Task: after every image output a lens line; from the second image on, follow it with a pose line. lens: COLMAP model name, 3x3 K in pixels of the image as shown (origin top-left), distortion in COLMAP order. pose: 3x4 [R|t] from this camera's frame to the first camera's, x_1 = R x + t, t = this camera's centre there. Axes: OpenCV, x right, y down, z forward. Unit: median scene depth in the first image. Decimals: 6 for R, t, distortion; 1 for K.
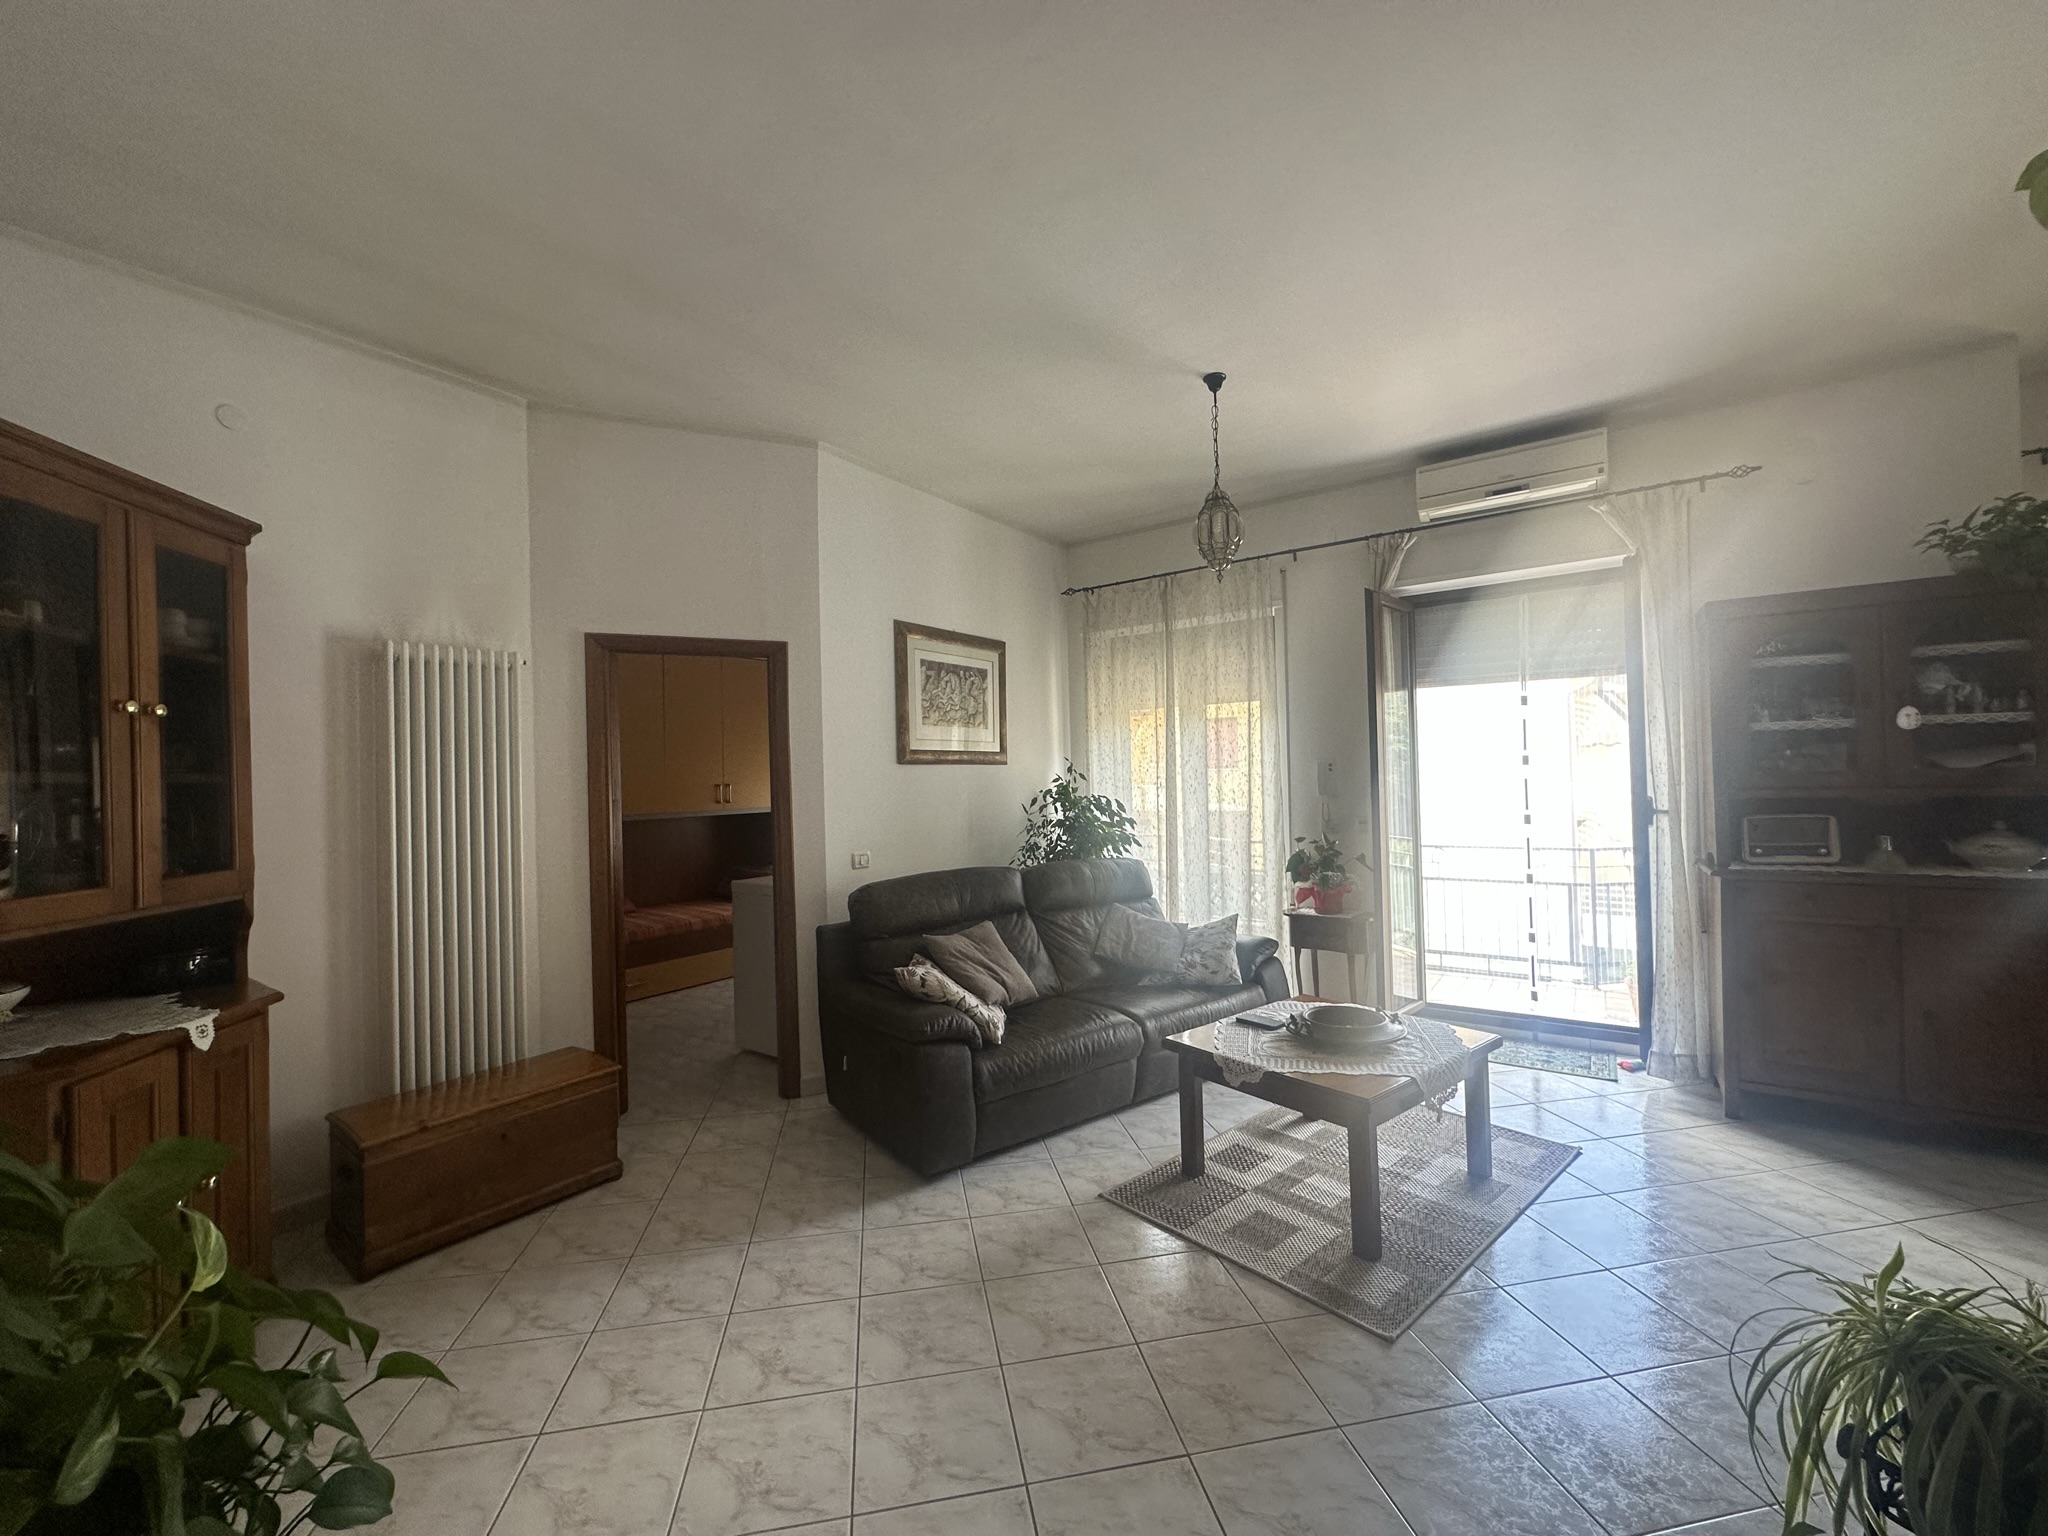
lens RADIAL K [[816.6, 0, 1026.5], [0, 816.6, 765.6], [0, 0, 1]] dist [-0.001754, 0.000040]
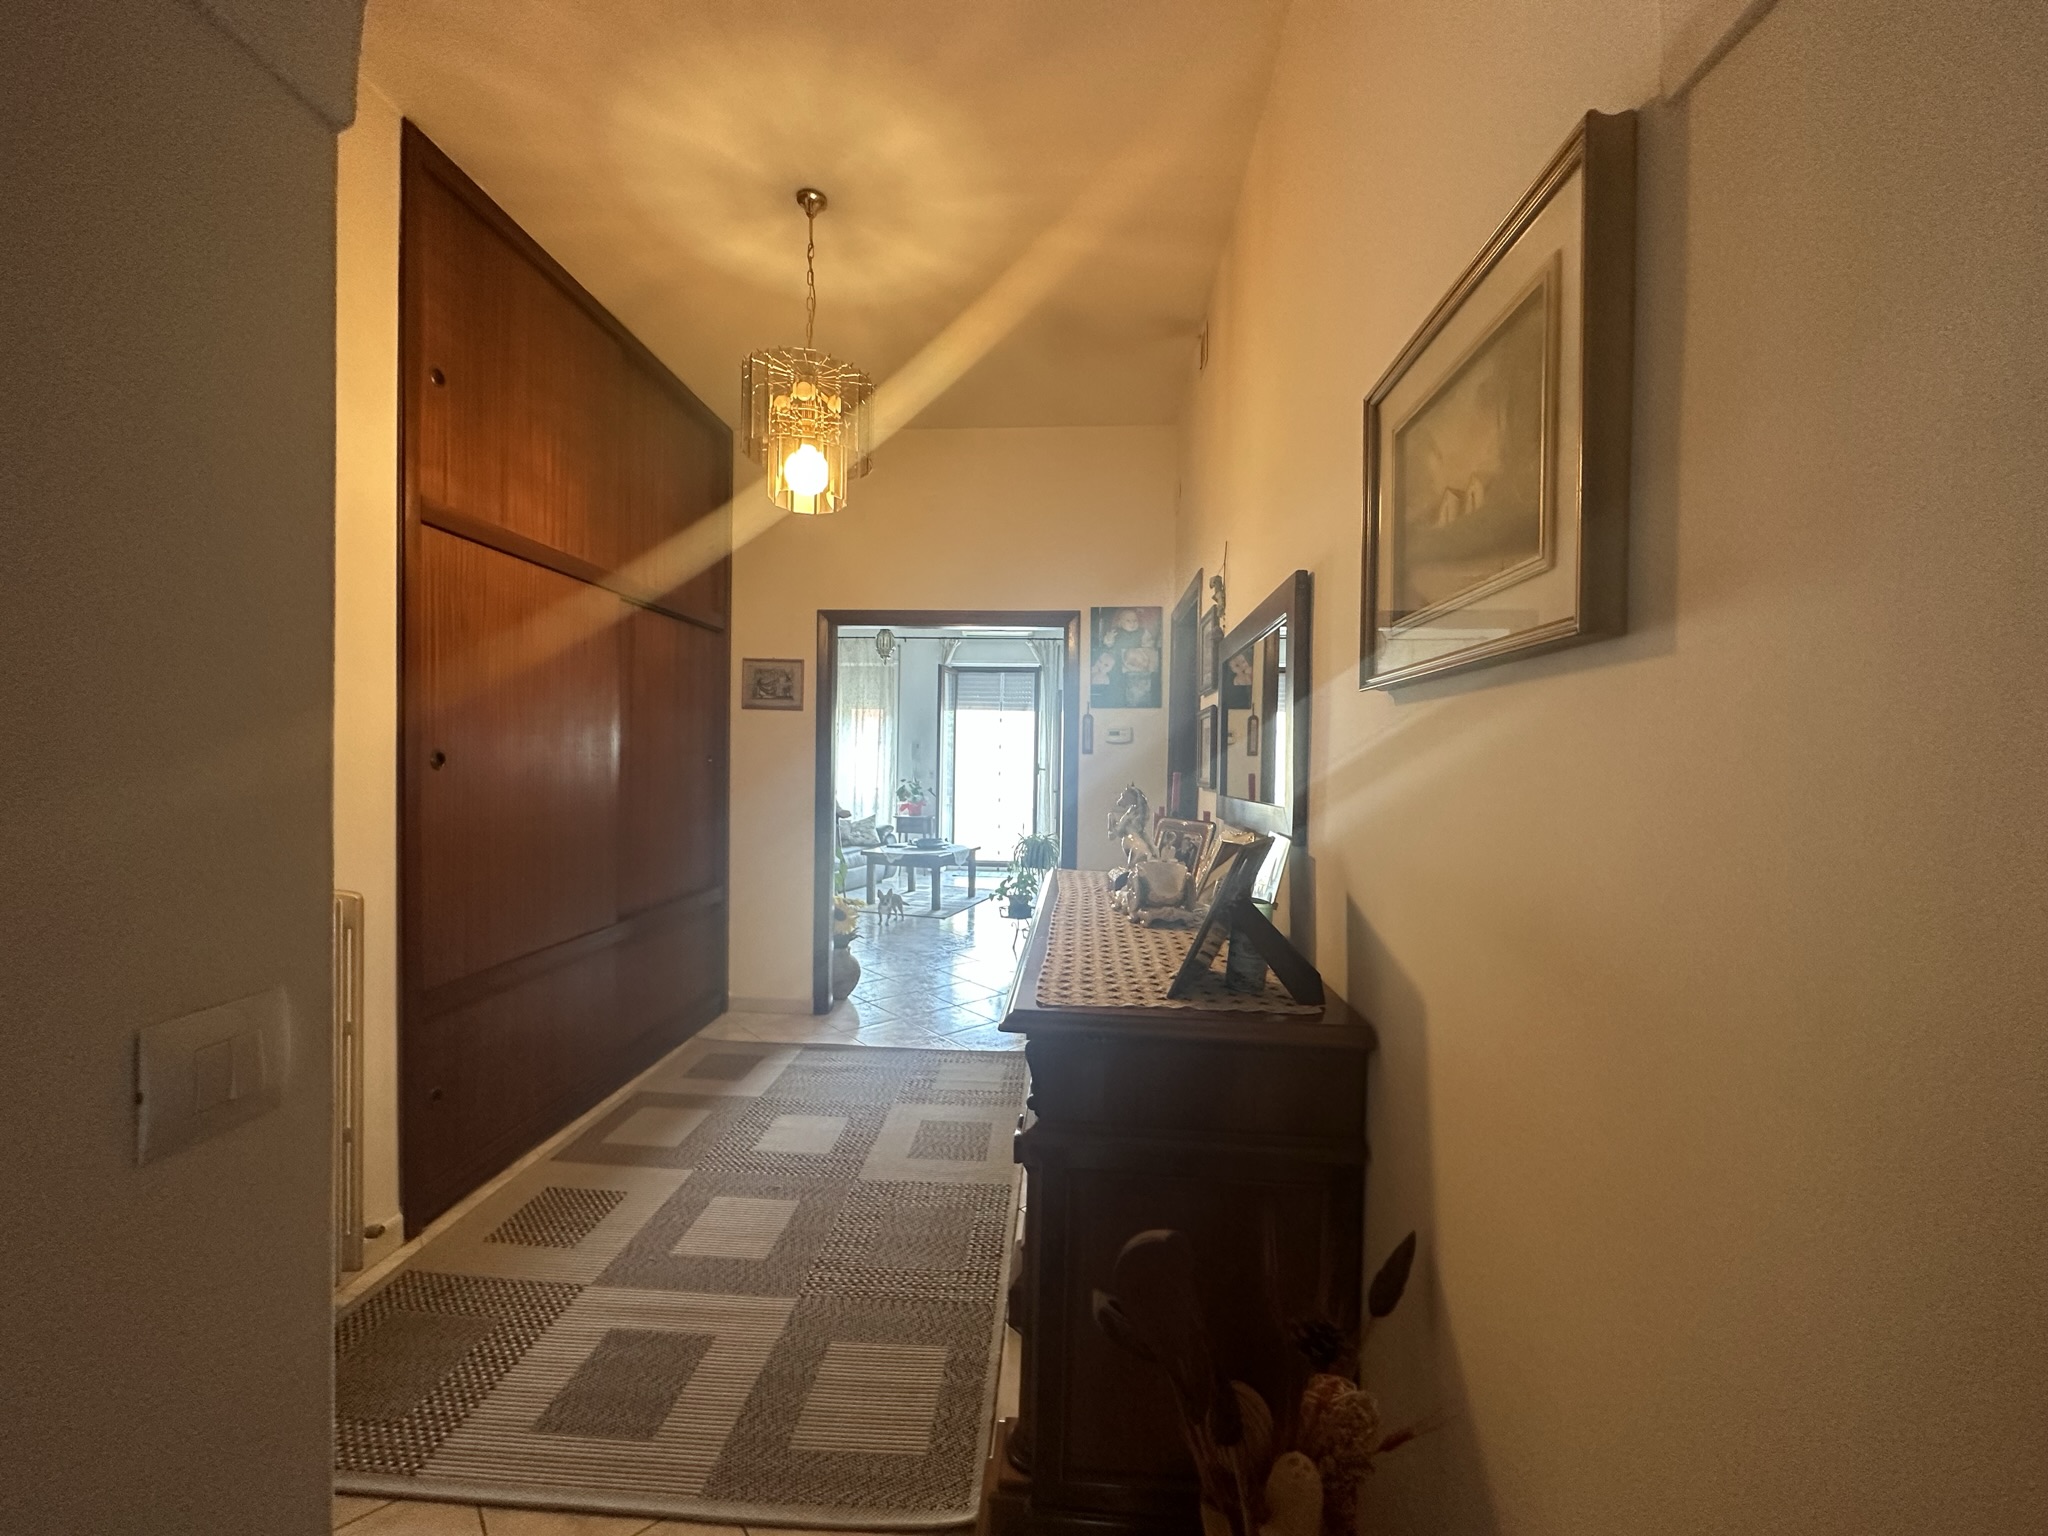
lens RADIAL K [[816.6, 0, 1029.8], [0, 816.6, 765.1], [0, 0, 1]] dist [-0.001754, 0.000040]
pose [[0.858198, 0.032763, 0.512271, -0.557656], [-0.047402, 0.998755, 0.015533, 0.006854], [-0.511125, -0.037613, 0.858683, -1.159213]]
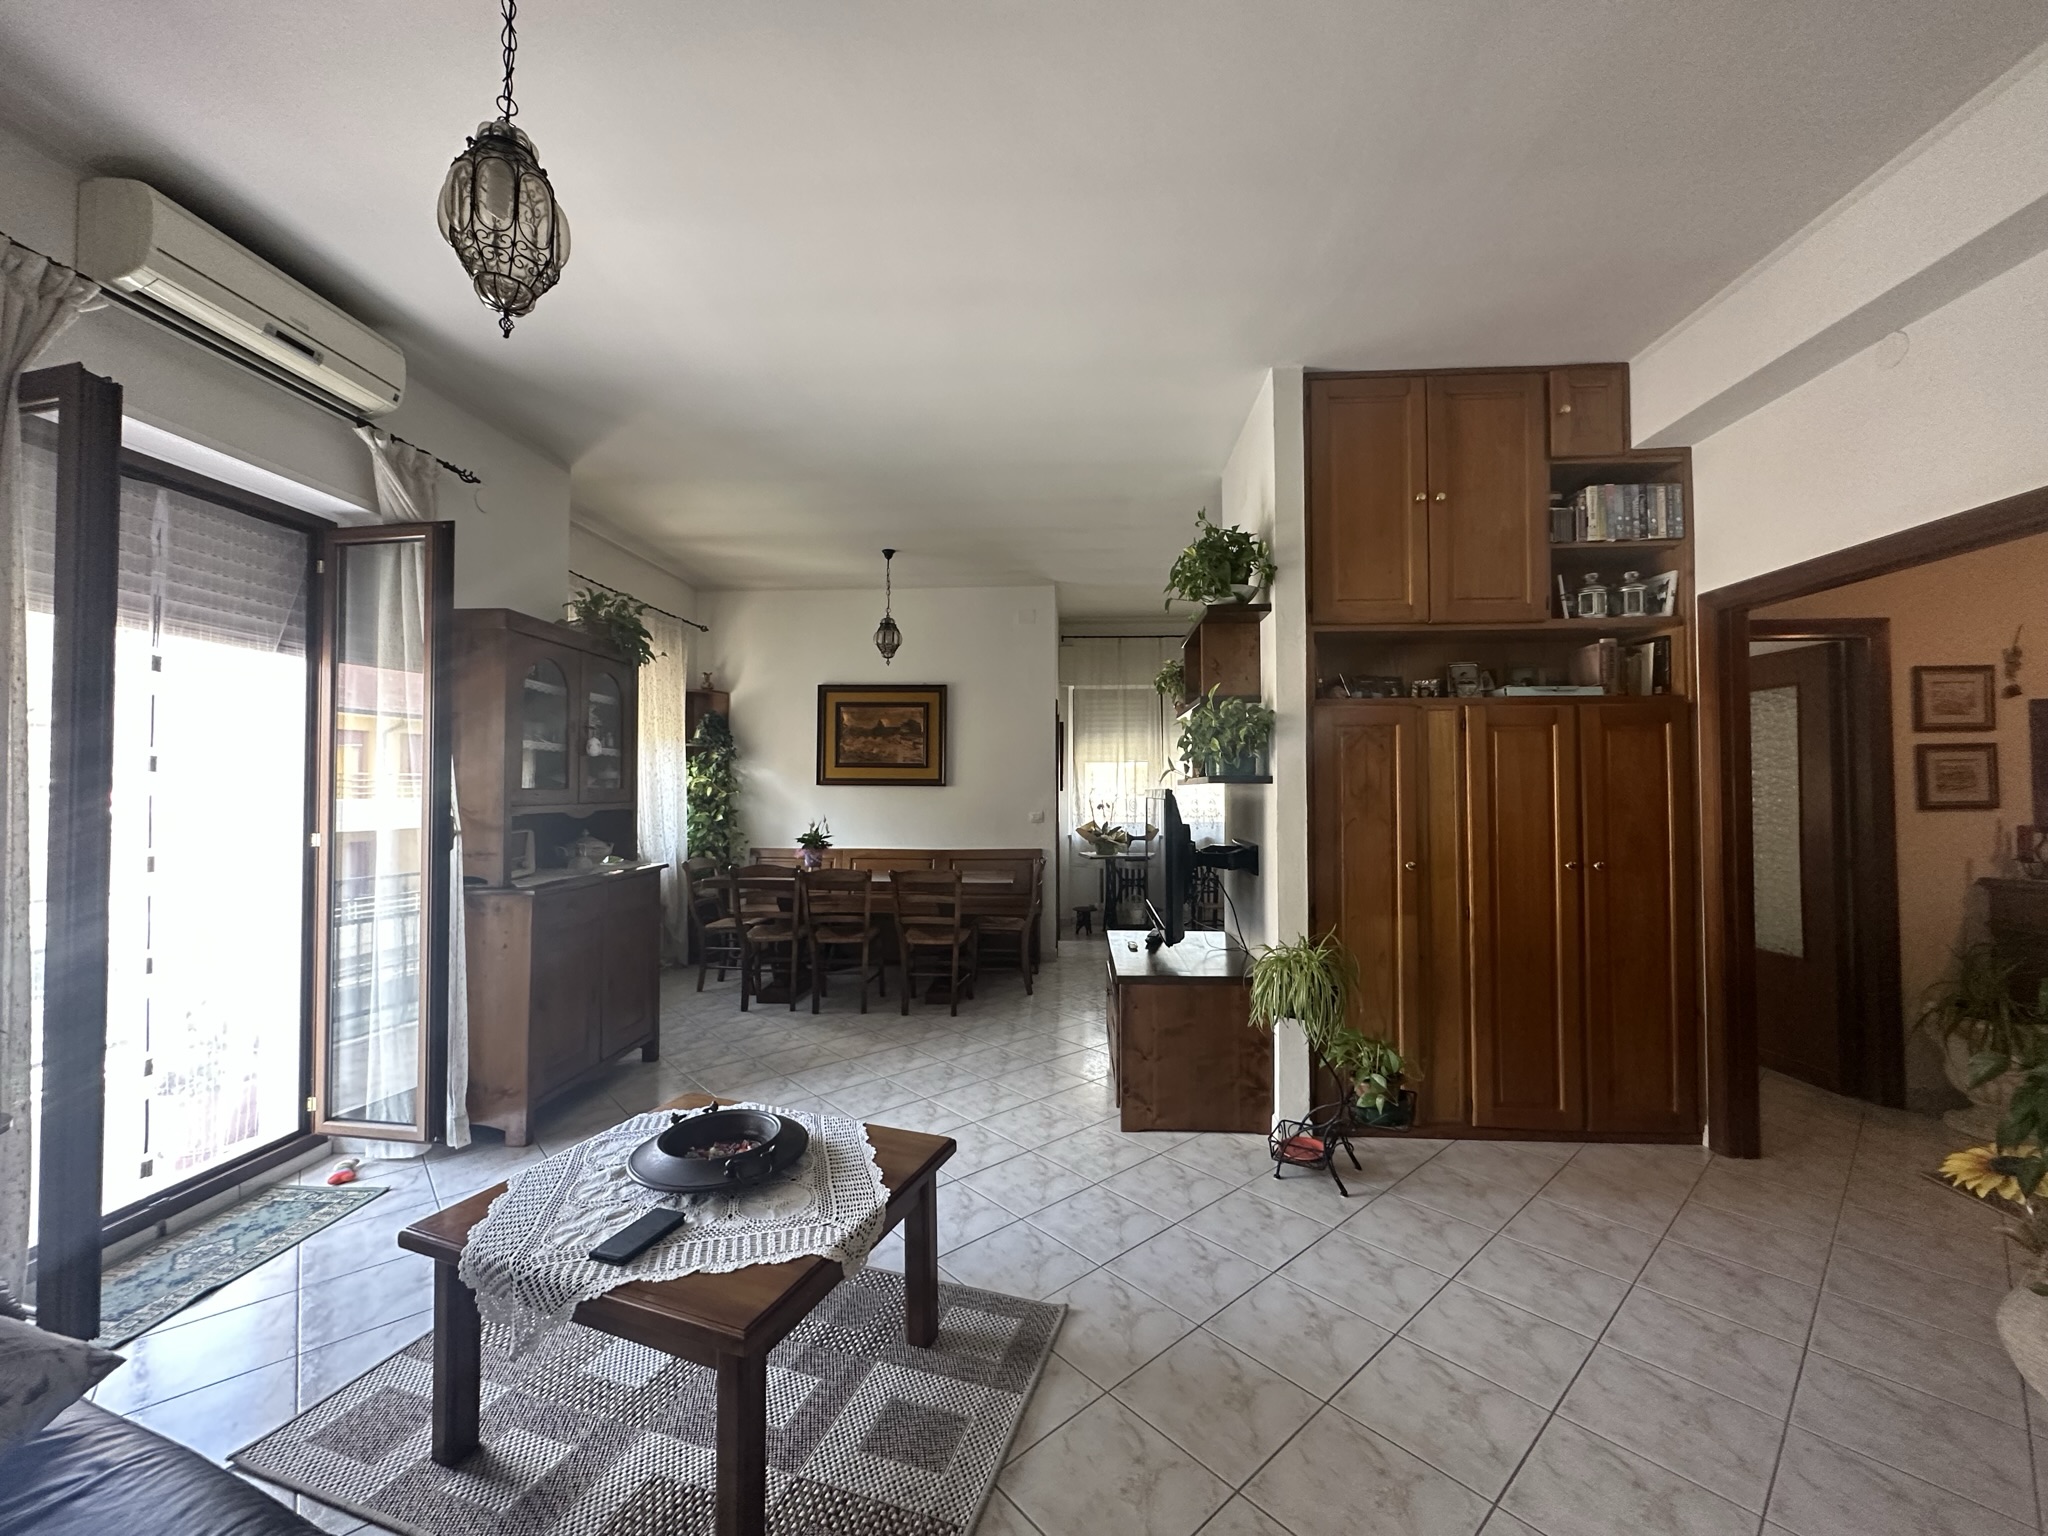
lens RADIAL K [[816.6, 0, 1023.3], [0, 816.6, 763.3], [0, 0, 1]] dist [-0.001754, 0.000040]
pose [[-0.513015, 0.051212, 0.856850, -0.261870], [0.003648, 0.998340, -0.057484, 0.034803], [-0.858372, -0.026364, -0.512350, 0.908374]]
